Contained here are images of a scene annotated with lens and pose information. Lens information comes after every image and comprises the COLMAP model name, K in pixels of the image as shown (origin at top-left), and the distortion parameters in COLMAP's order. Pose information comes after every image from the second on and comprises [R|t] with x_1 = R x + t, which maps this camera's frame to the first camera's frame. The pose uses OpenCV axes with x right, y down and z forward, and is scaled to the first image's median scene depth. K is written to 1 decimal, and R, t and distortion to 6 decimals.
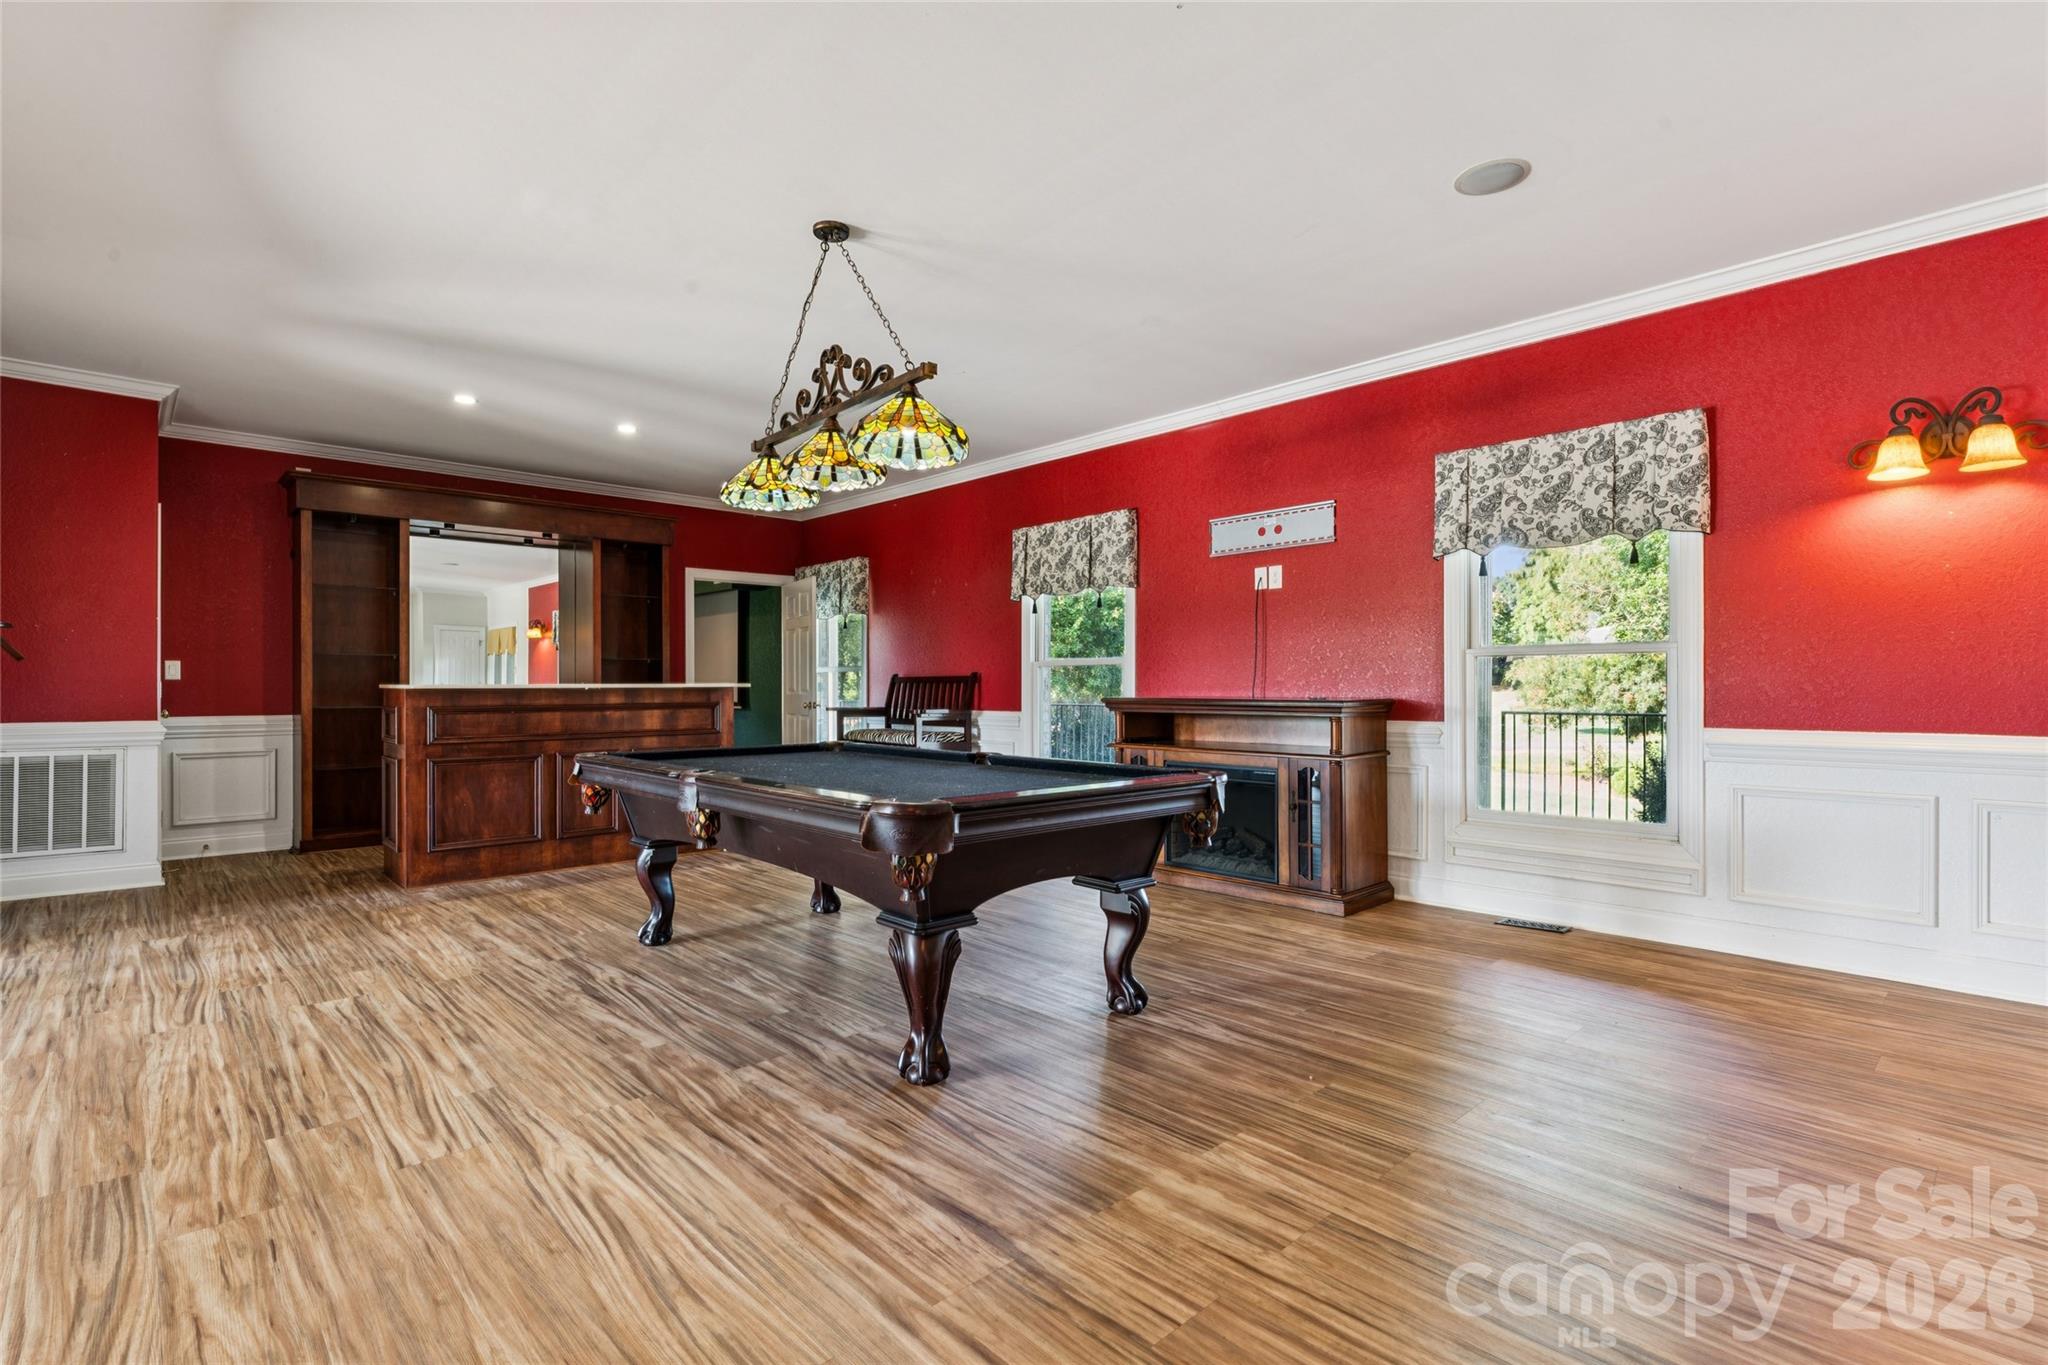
lens RADIAL K [[966.3, 0, 1011.6], [0, 966.3, 683.5], [0, 0, 1]] dist [-0.000895, -0.000525]
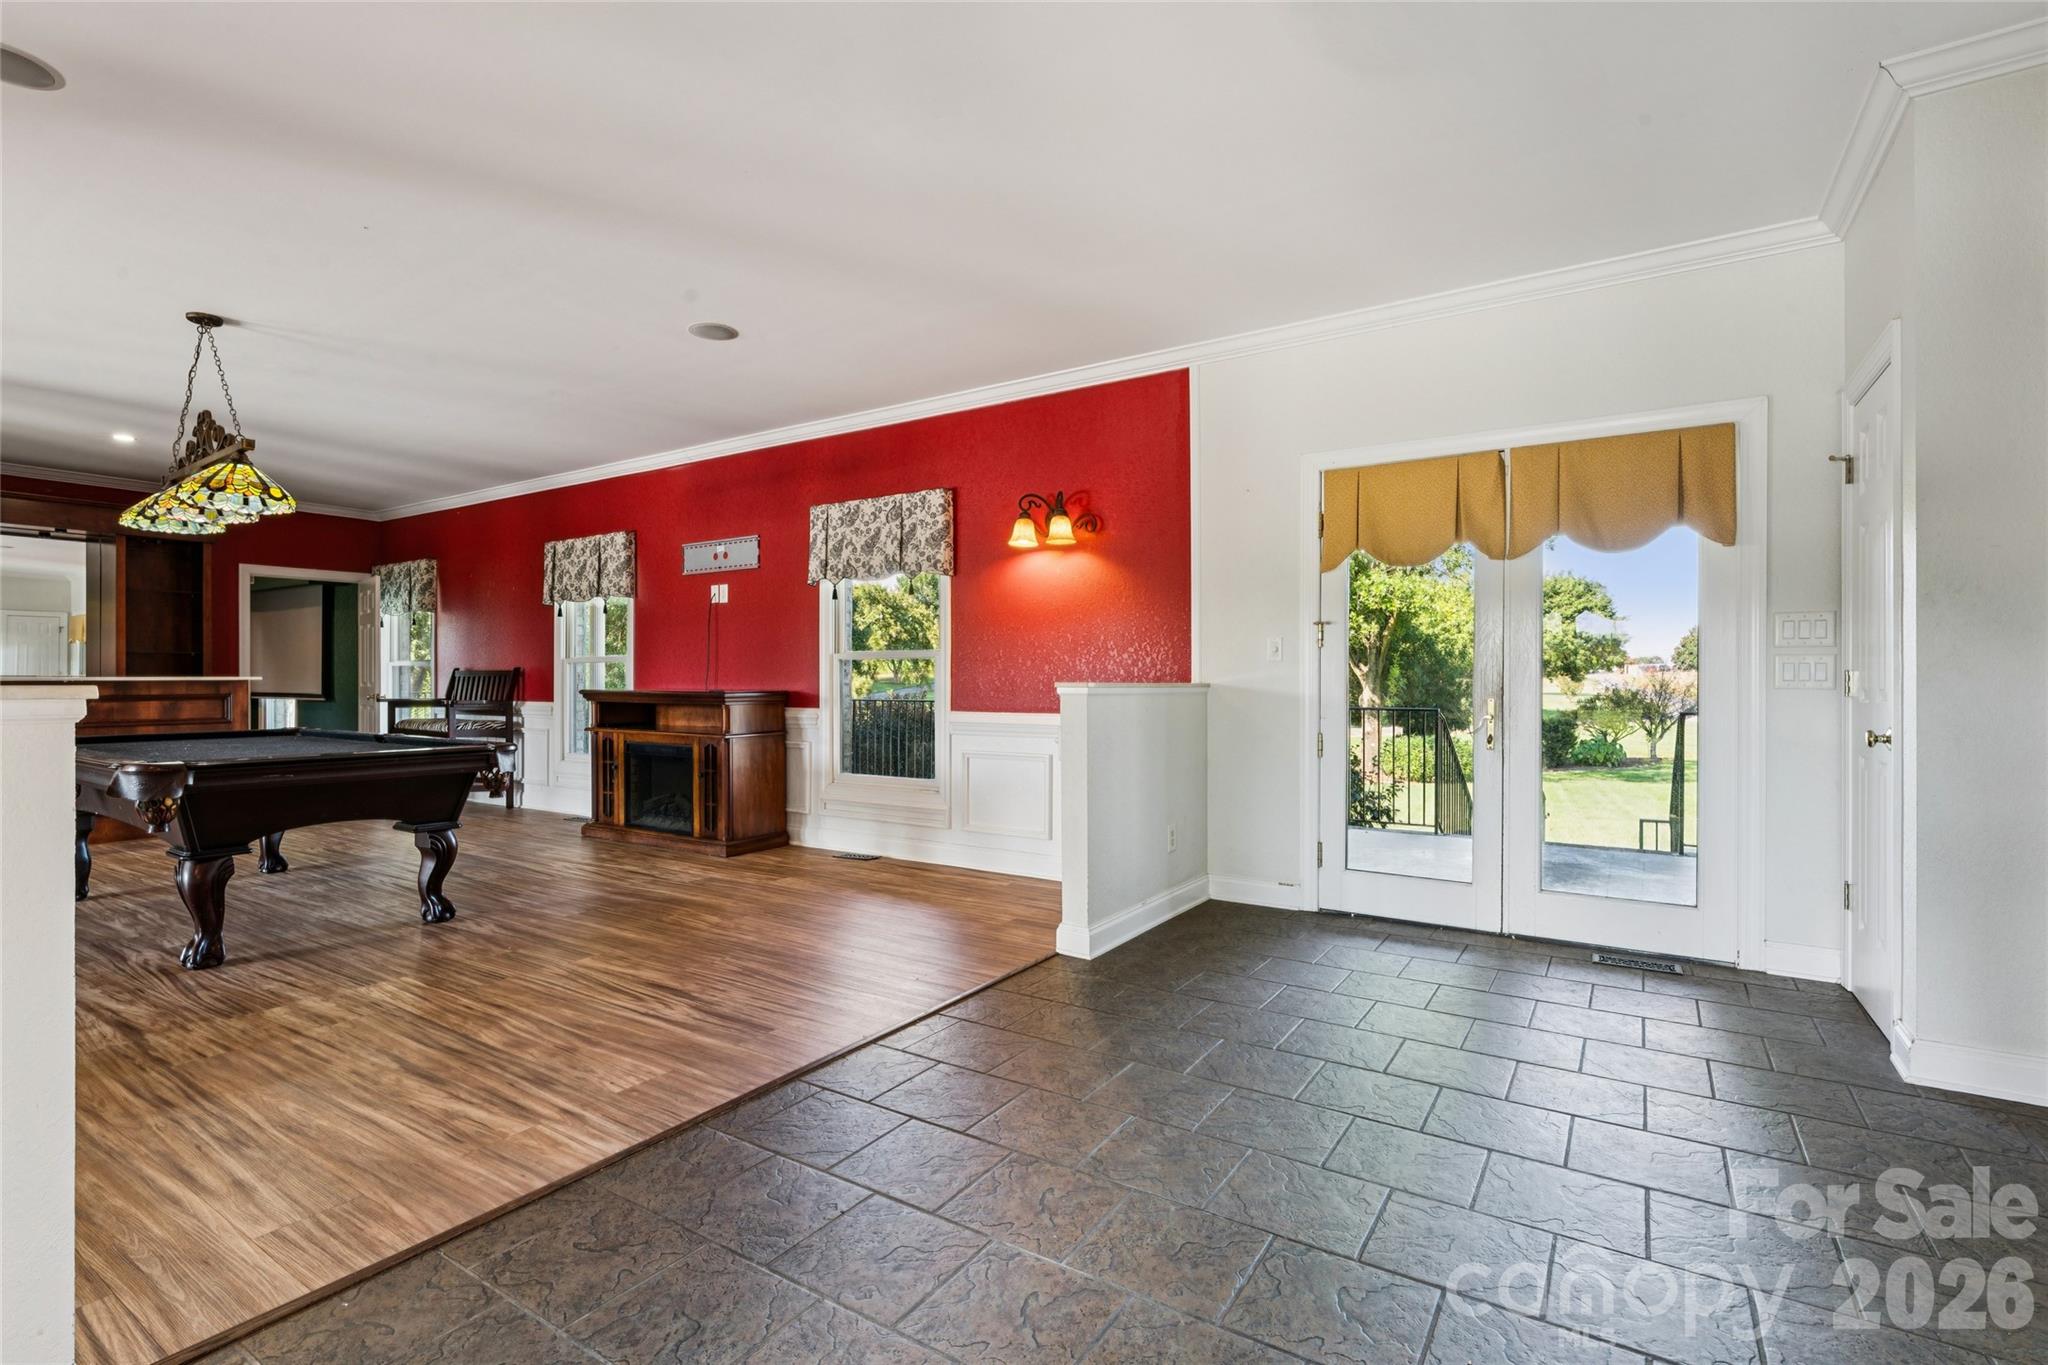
lens RADIAL K [[955.1, 0, 1014.1], [0, 955.1, 675.2], [0, 0, 1]] dist [-0.002585, -0.000106]
pose [[0.970301, 0.004052, 0.241866, 0.404450], [-0.003913, 0.999992, -0.001057, -0.005599], [-0.241868, 0.000079, 0.970309, -0.345188]]
